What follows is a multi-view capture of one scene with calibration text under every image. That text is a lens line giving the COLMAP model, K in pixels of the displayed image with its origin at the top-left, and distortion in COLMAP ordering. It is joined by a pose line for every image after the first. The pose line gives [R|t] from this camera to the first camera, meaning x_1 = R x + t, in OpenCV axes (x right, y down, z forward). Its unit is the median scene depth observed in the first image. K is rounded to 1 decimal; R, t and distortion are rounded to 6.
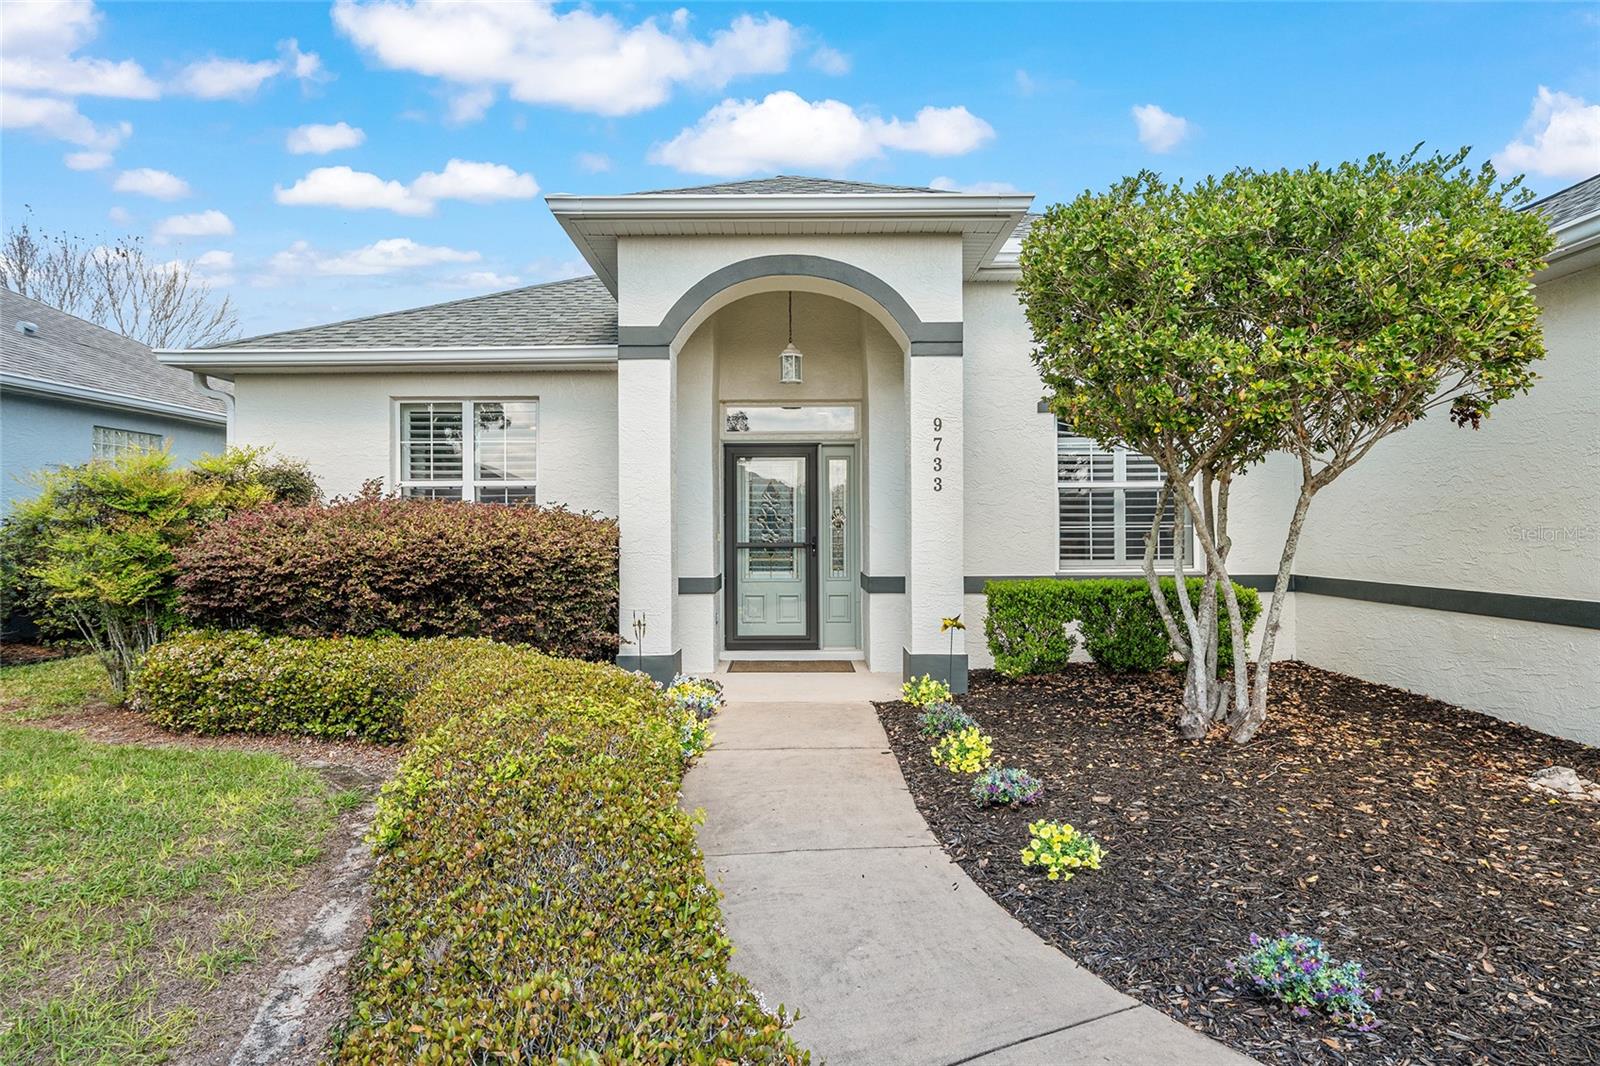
lens RADIAL K [[894.2, 0, 801.0], [0, 894.2, 513.3], [0, 0, 1]] dist [0.003101, -0.000505]
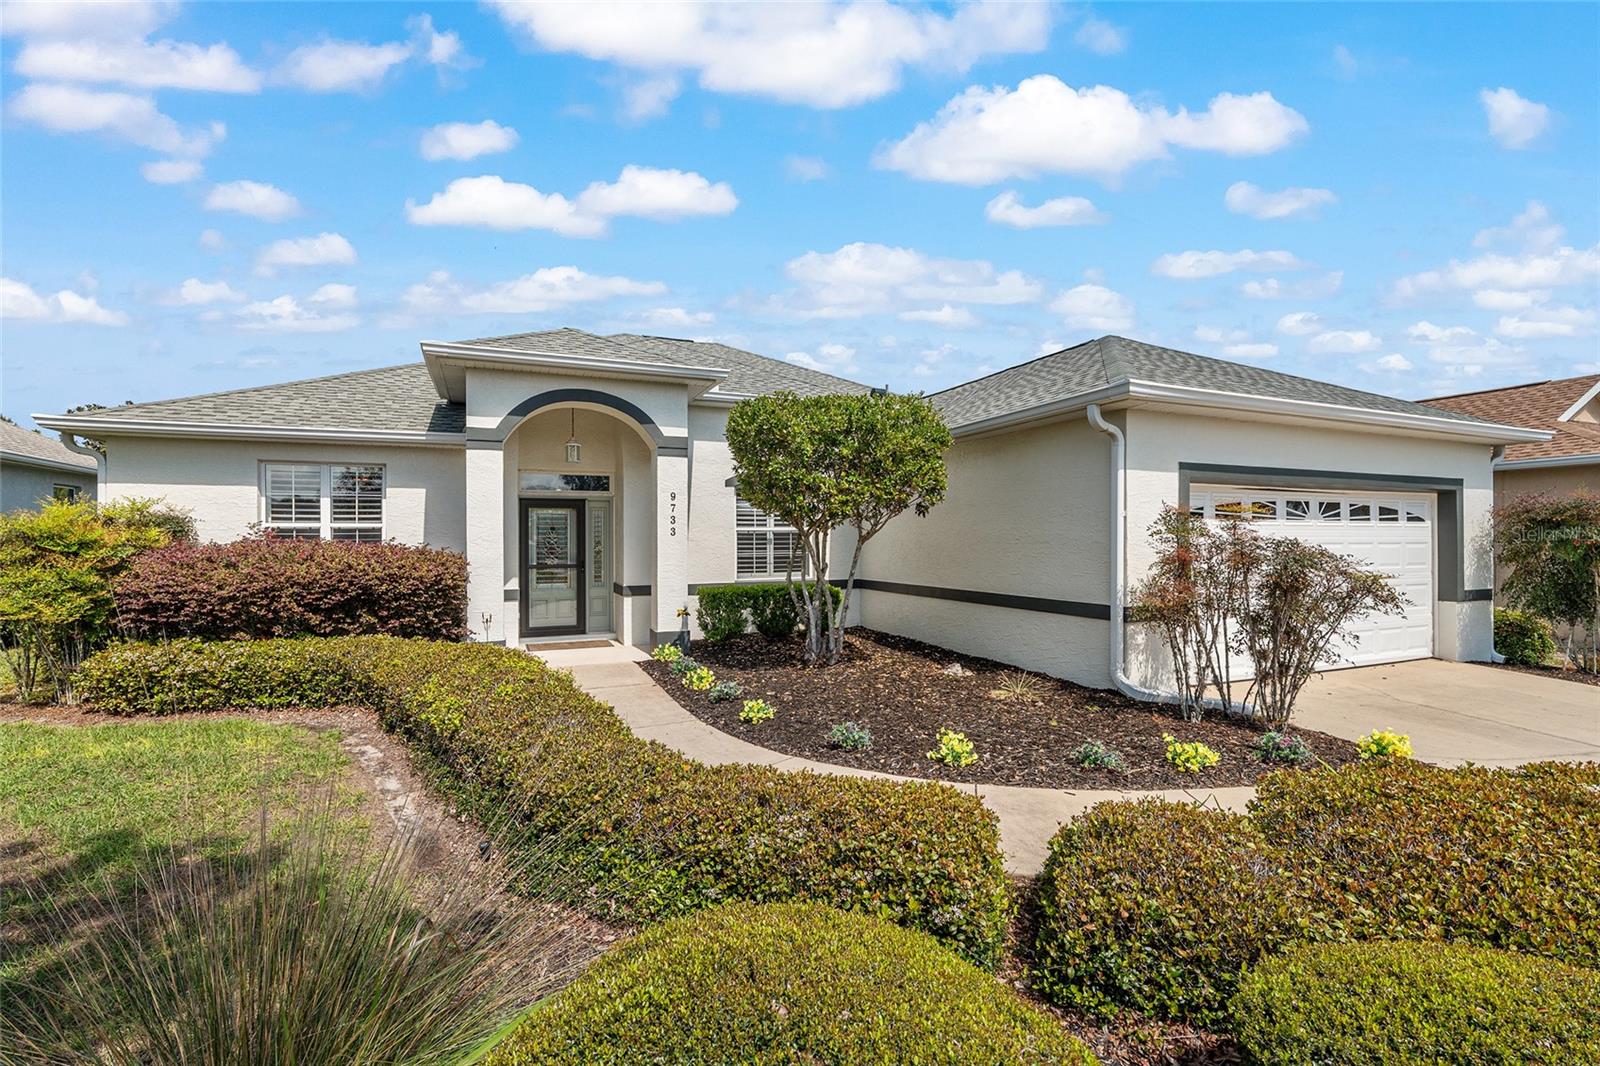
lens RADIAL K [[694.5, 0, 797.1], [0, 694.5, 537.3], [0, 0, 1]] dist [-0.004473, -0.000096]
pose [[0.920561, 0.001857, 0.390595, -0.163264], [-0.006697, 0.999917, 0.011029, -0.042205], [-0.390542, -0.012769, 0.920496, -0.346393]]
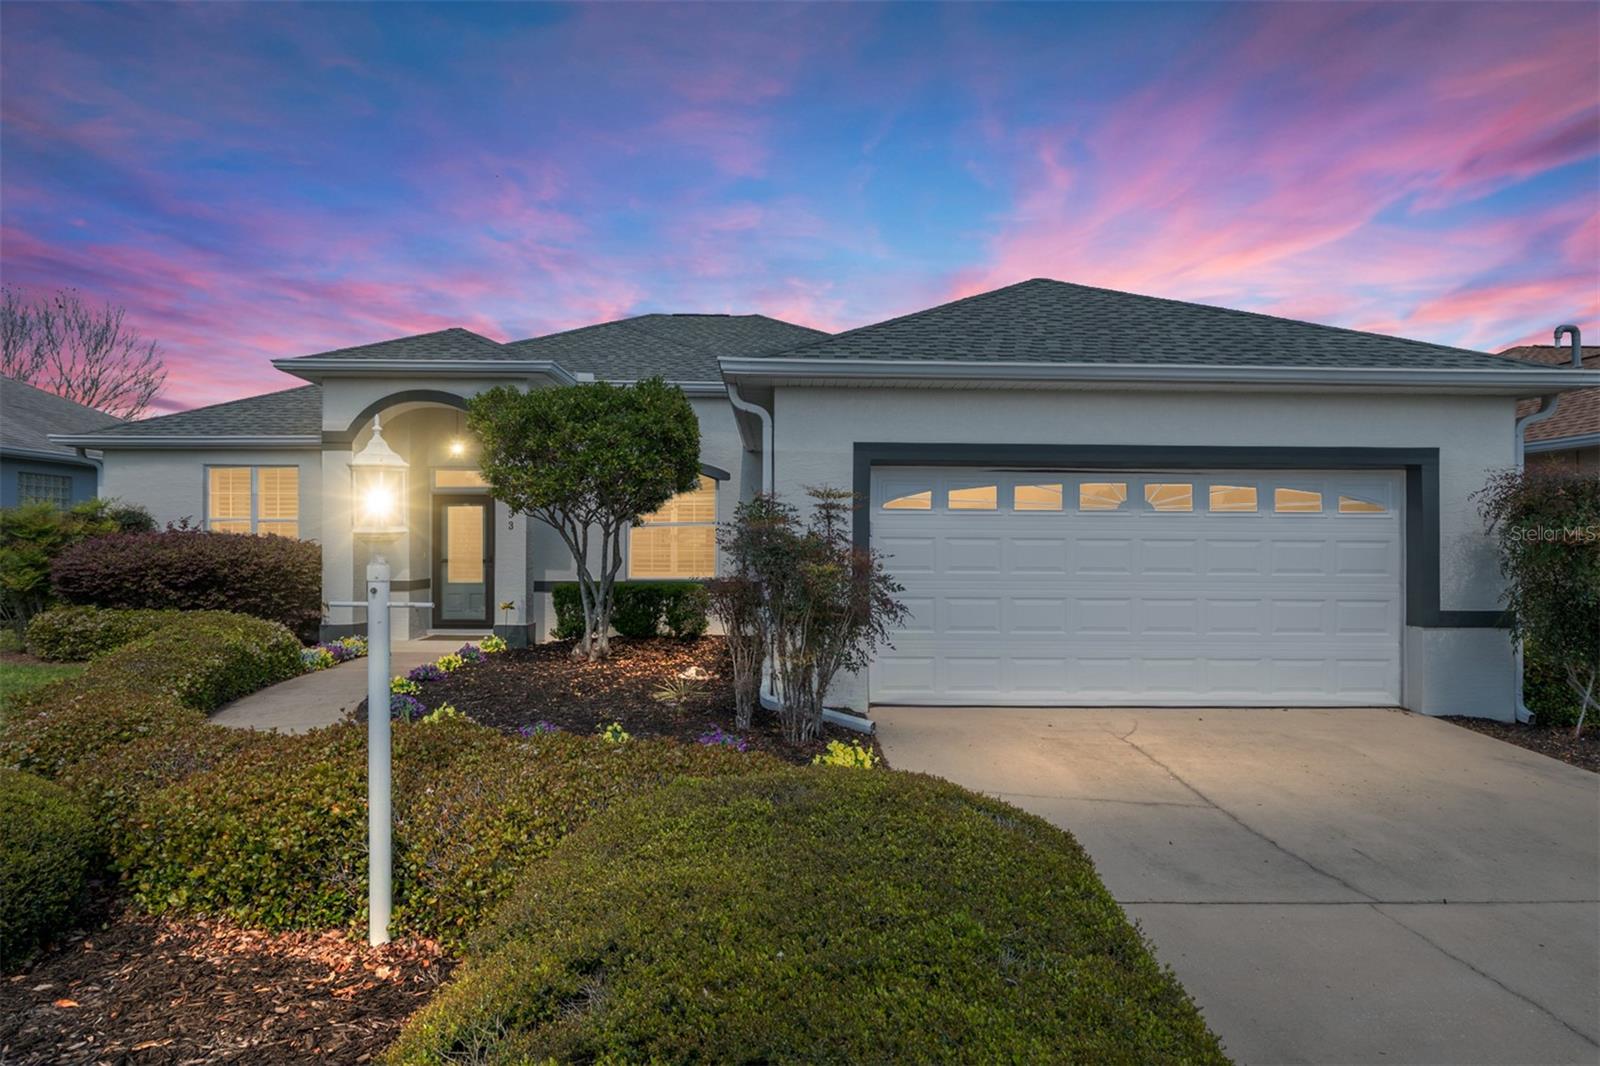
lens RADIAL K [[893.0, 0, 800.0], [0, 893.0, 533.0], [0, 0, 1]] dist [-0.002838, -0.000346]
pose [[0.999438, 0.009727, 0.032091, 0.720634], [-0.009817, 0.999948, 0.002649, -0.031433], [-0.032064, -0.002963, 0.999481, -0.803592]]
